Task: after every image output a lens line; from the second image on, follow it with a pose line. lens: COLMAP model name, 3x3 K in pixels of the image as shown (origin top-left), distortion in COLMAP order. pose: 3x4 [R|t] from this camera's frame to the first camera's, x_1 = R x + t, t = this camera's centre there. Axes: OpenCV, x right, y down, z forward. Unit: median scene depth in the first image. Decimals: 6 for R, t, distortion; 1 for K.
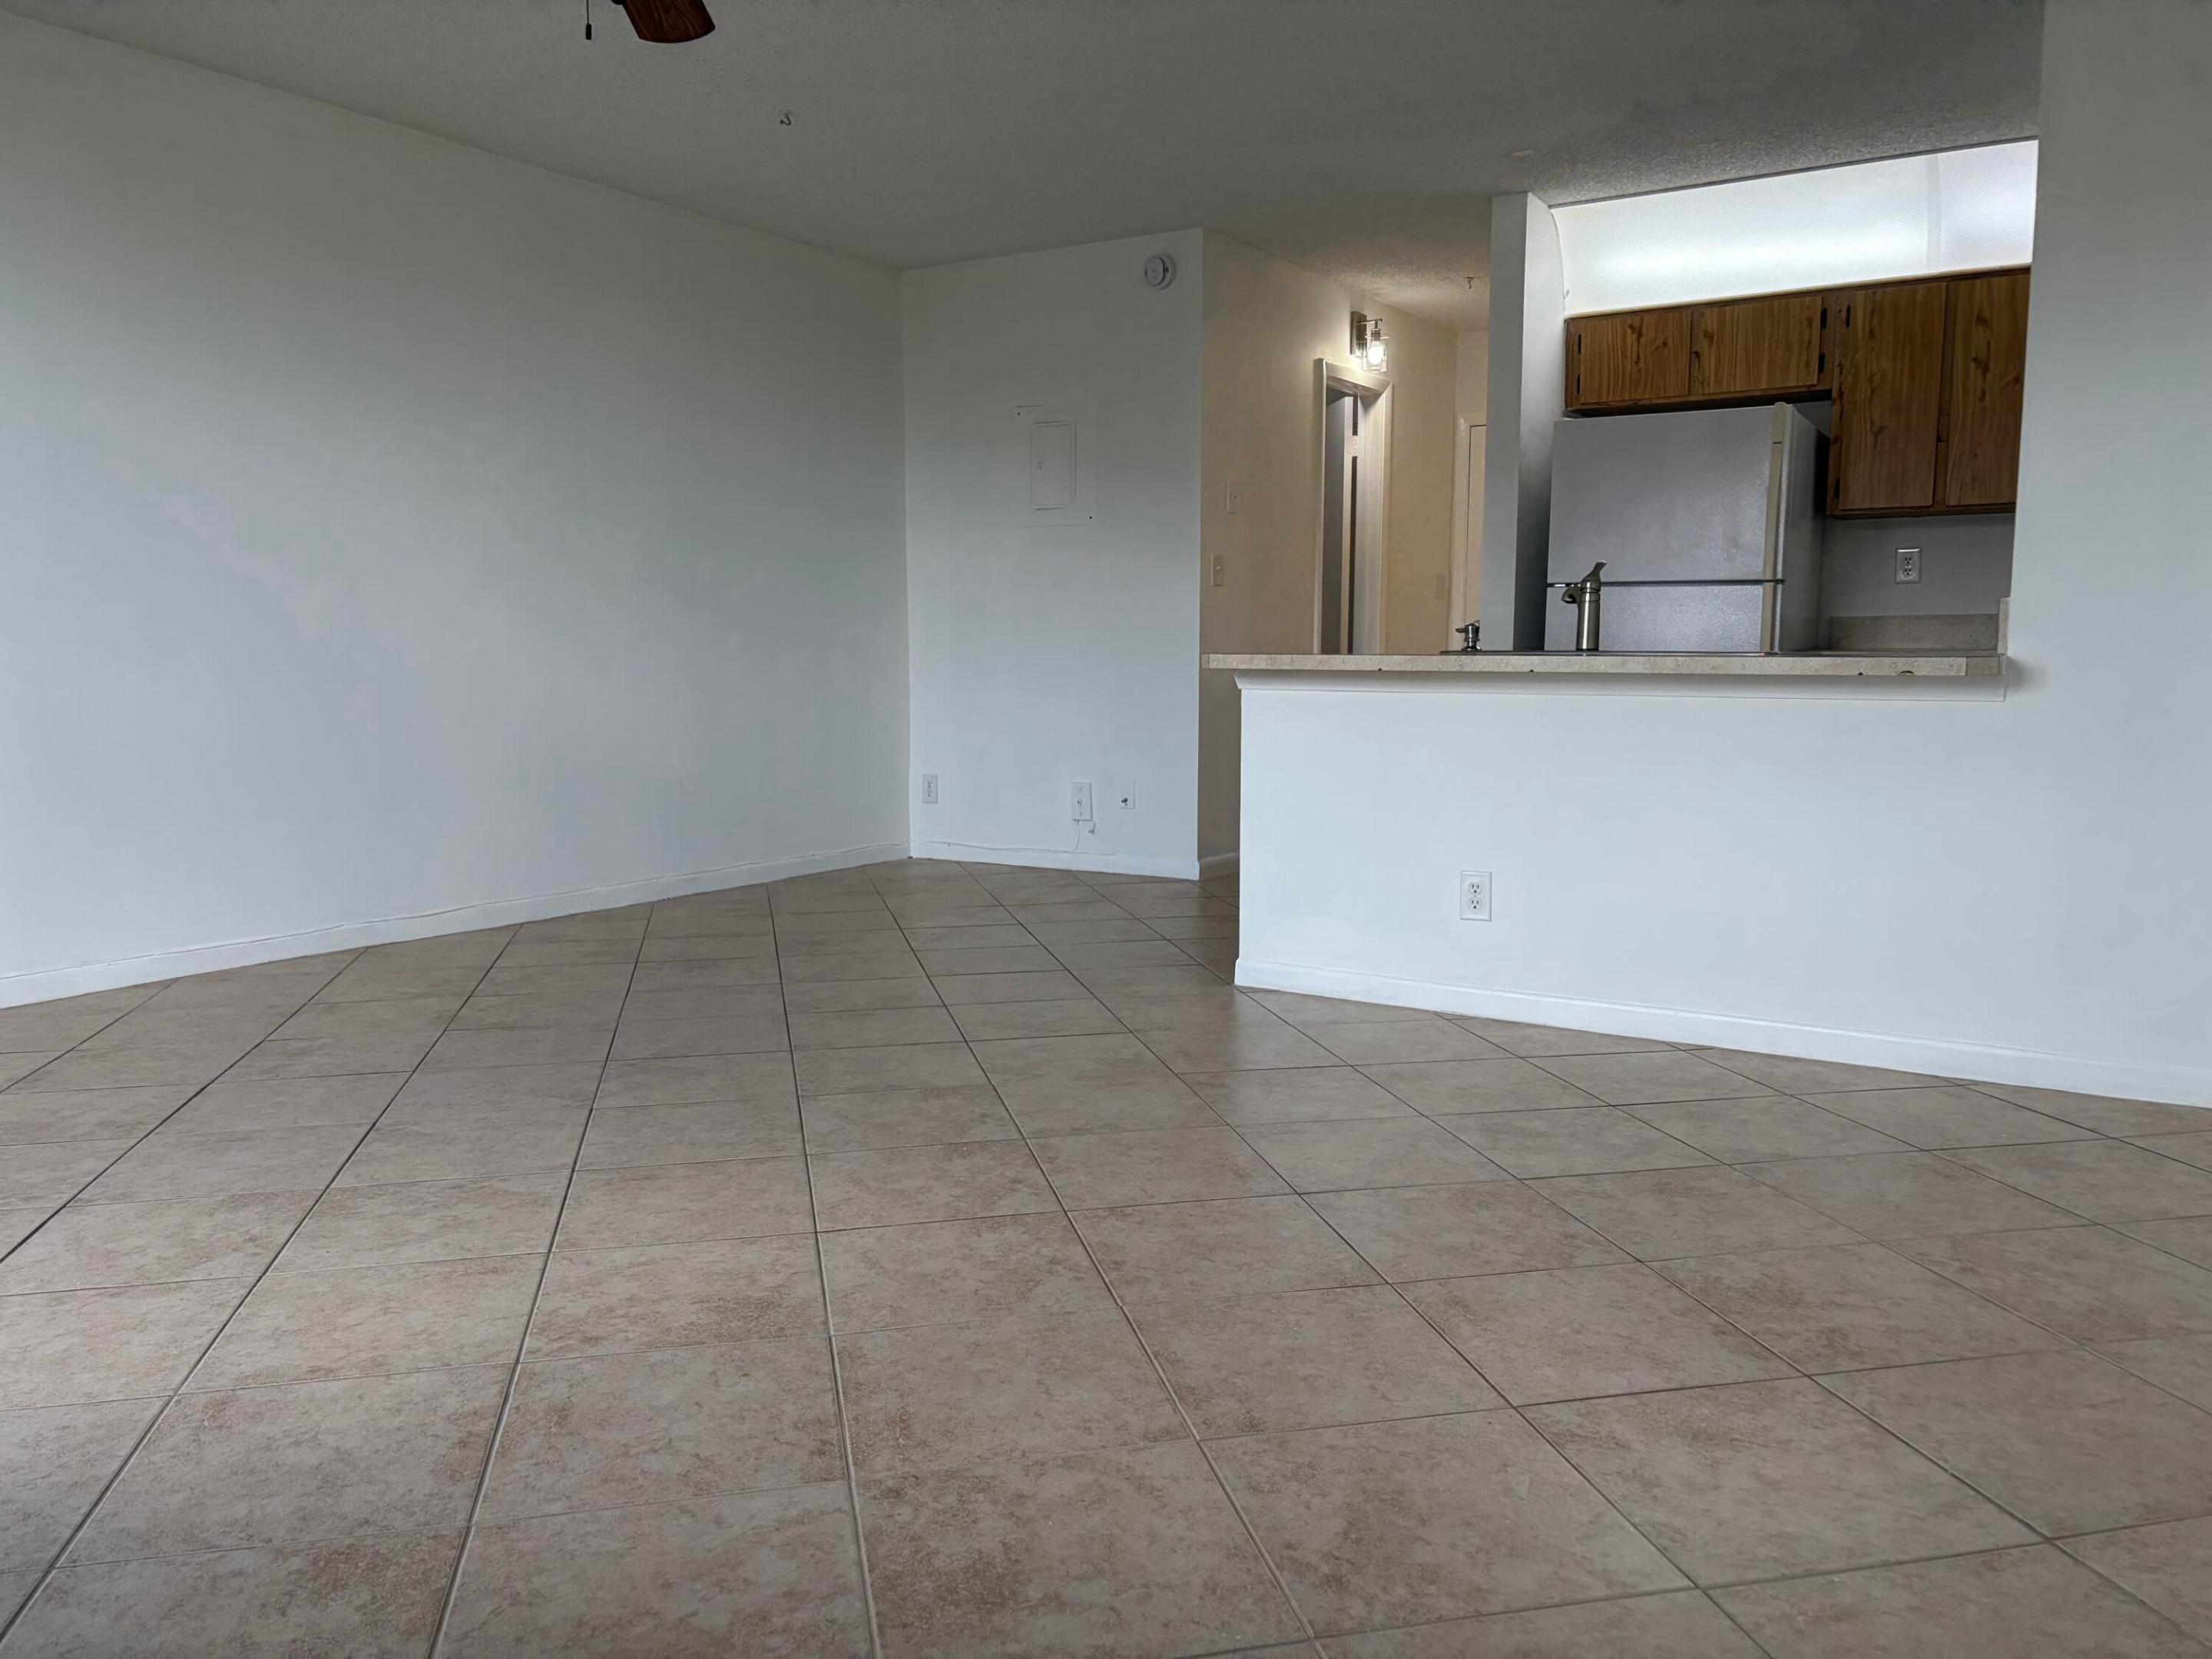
lens RADIAL K [[1676.3, 0, 1100.2], [0, 1676.3, 832.3], [0, 0, 1]] dist [-0.009365, 0.093984]
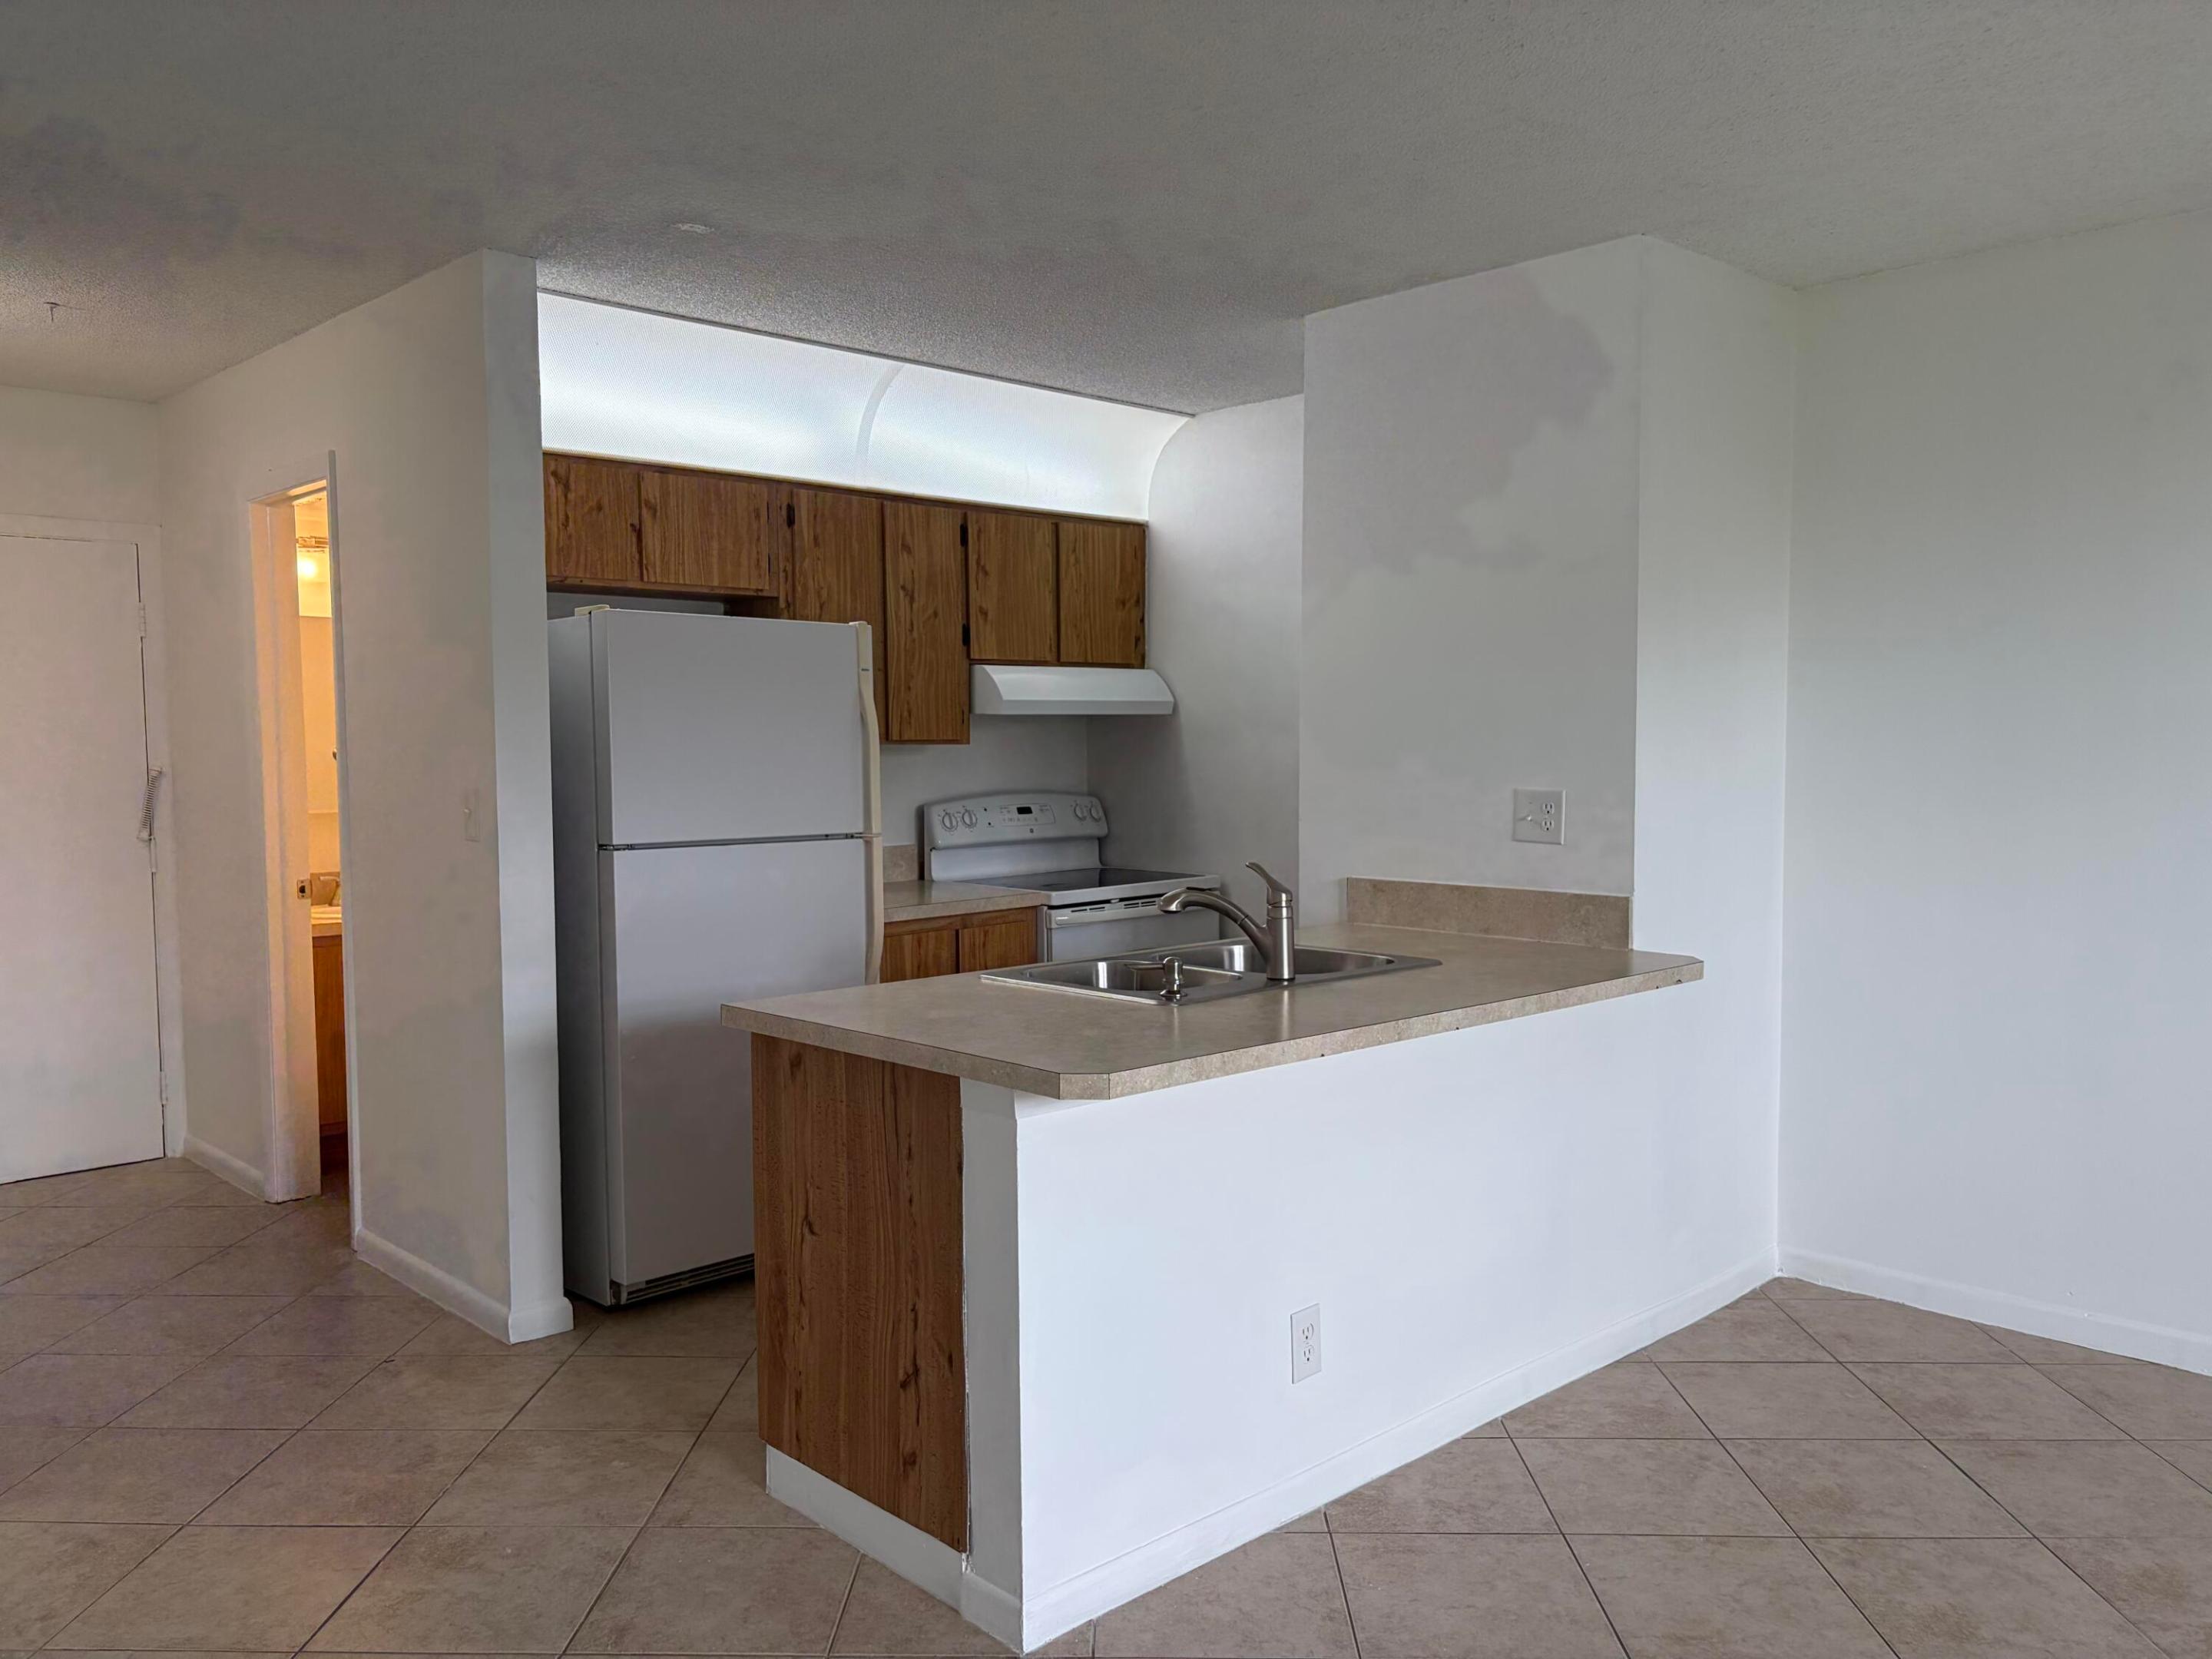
lens RADIAL K [[1669.1, 0, 1095.5], [0, 1669.1, 841.9], [0, 0, 1]] dist [0.053724, -0.049711]
pose [[0.233190, -0.063914, 0.970328, -0.443805], [0.113386, 0.992818, 0.038146, -0.196597], [-0.965798, 0.101126, 0.238763, 0.832702]]
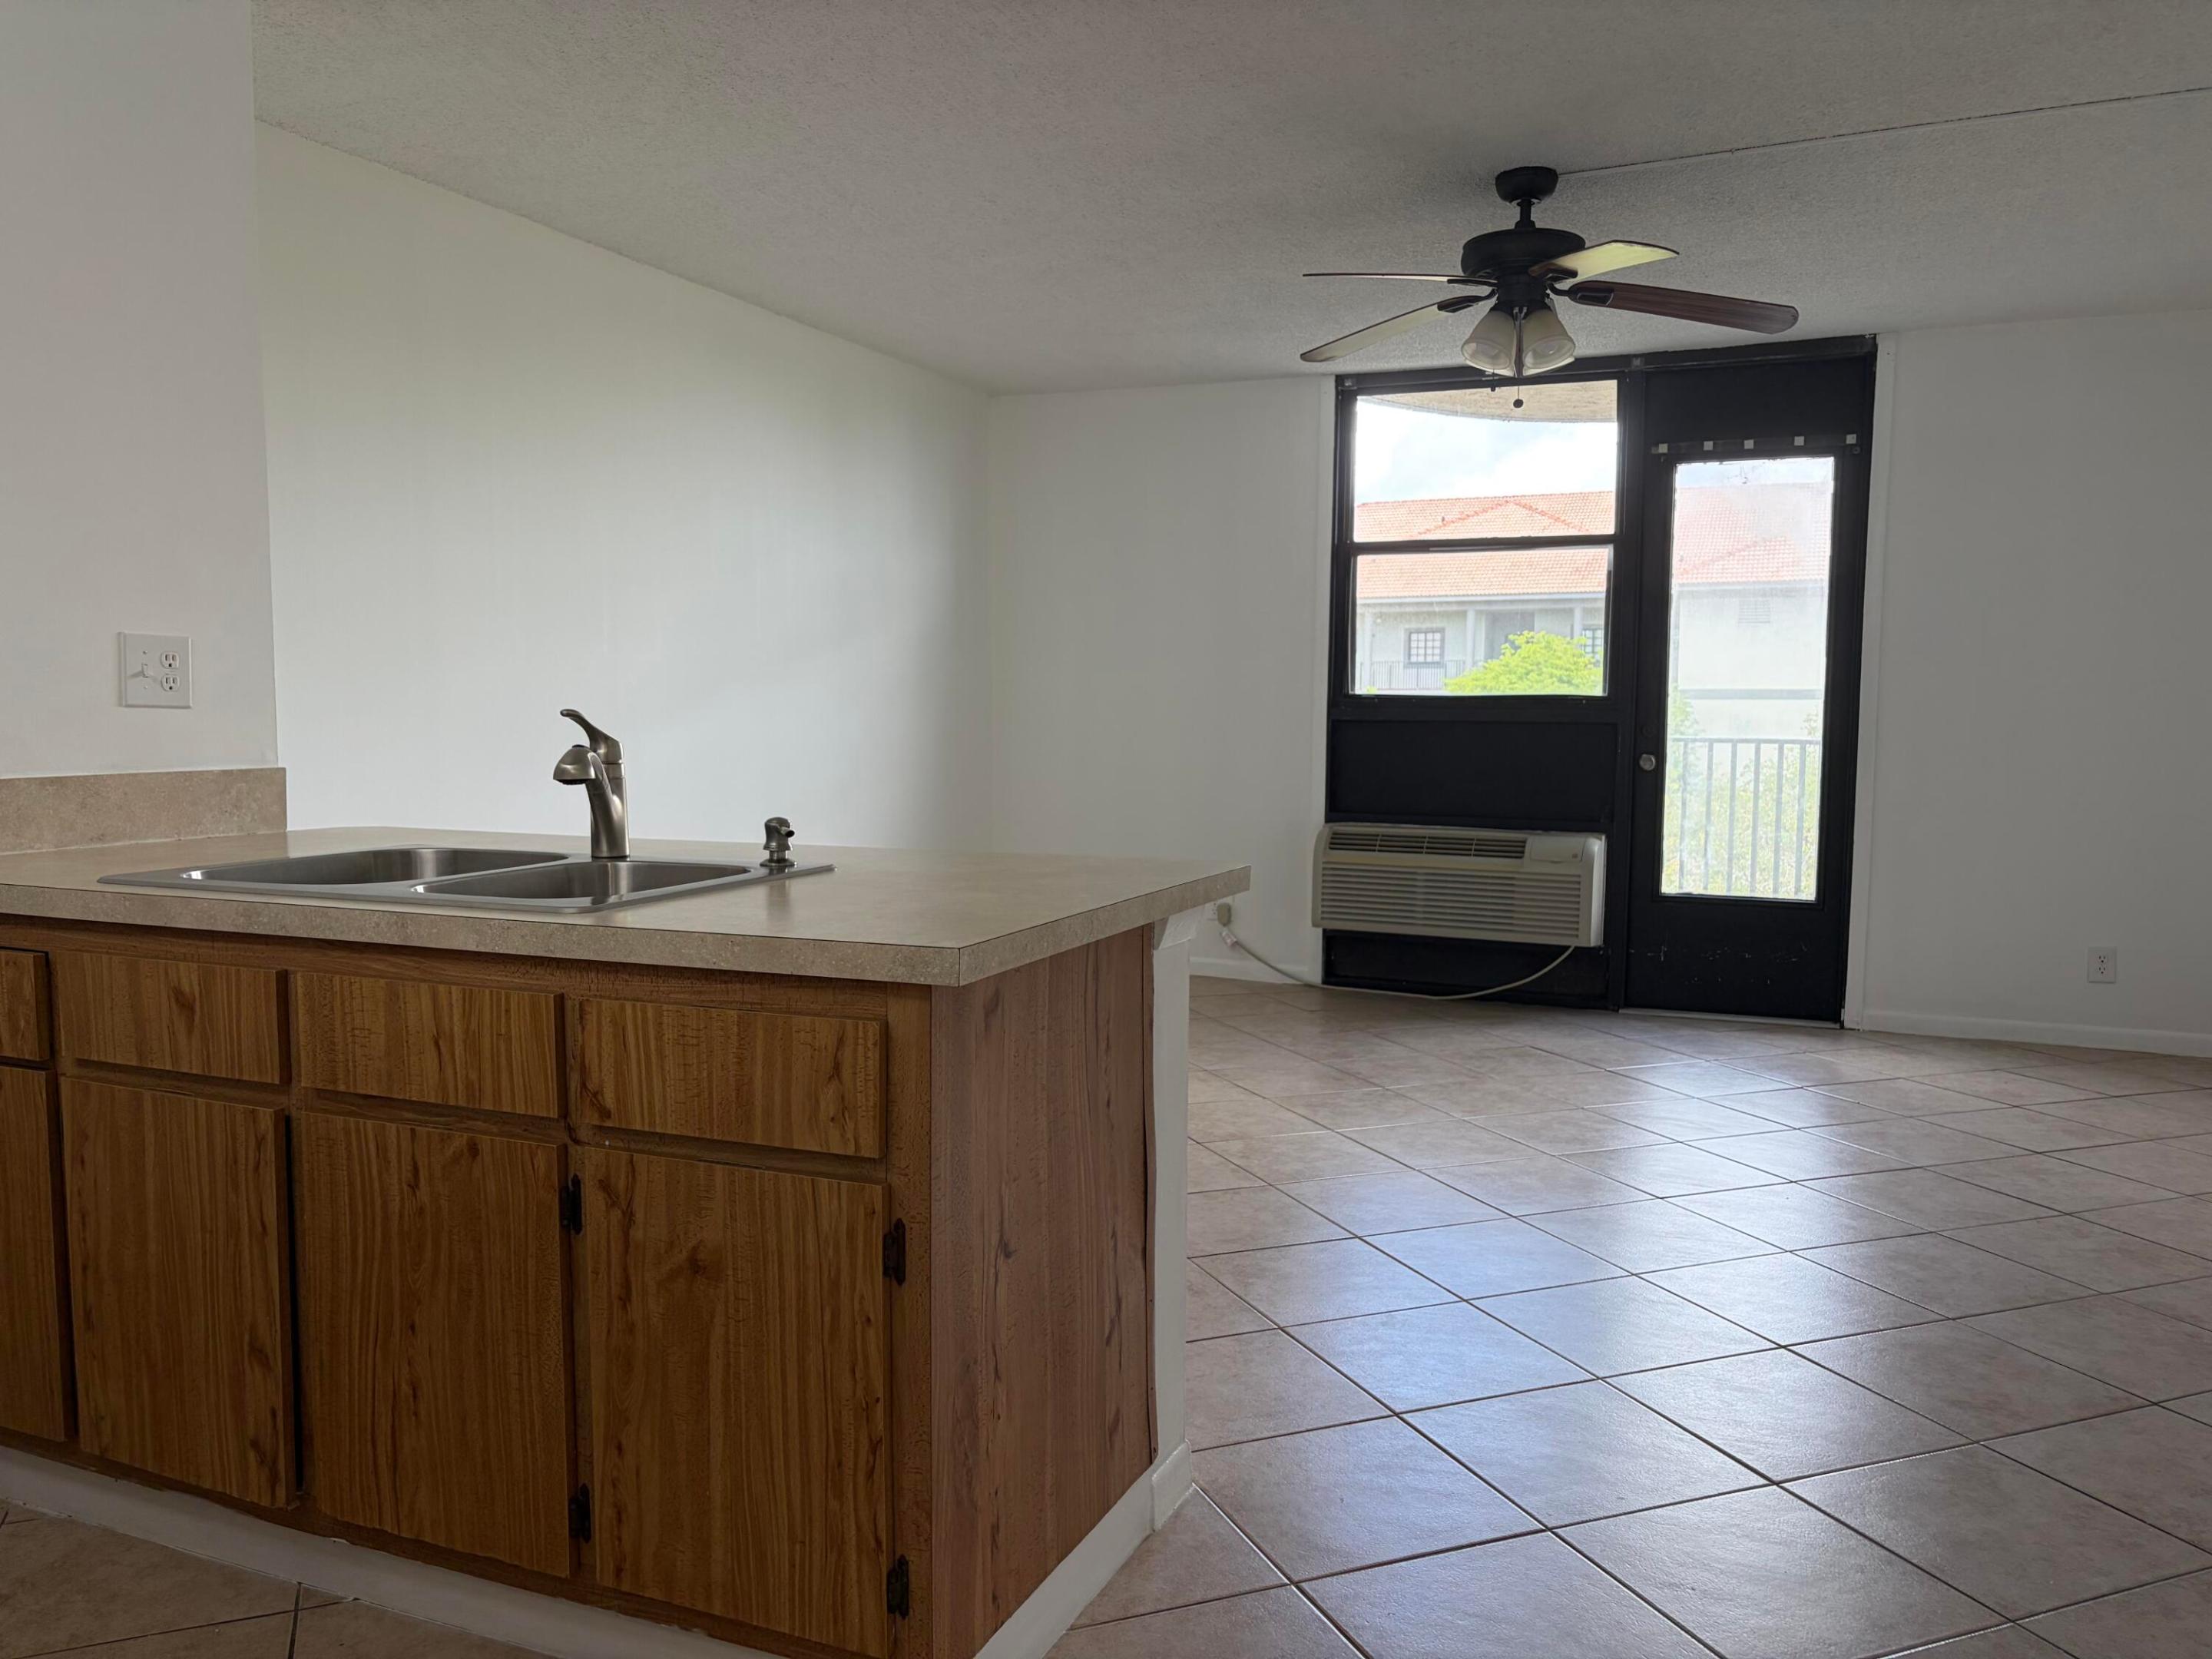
lens RADIAL K [[1690.1, 0, 1117.2], [0, 1690.1, 833.7], [0, 0, 1]] dist [0.050079, -0.004107]
pose [[-0.983992, 0.007684, -0.178044, 0.206741], [-0.026162, 0.982017, 0.186973, -0.221227], [0.176279, 0.188638, -0.966096, 1.518127]]
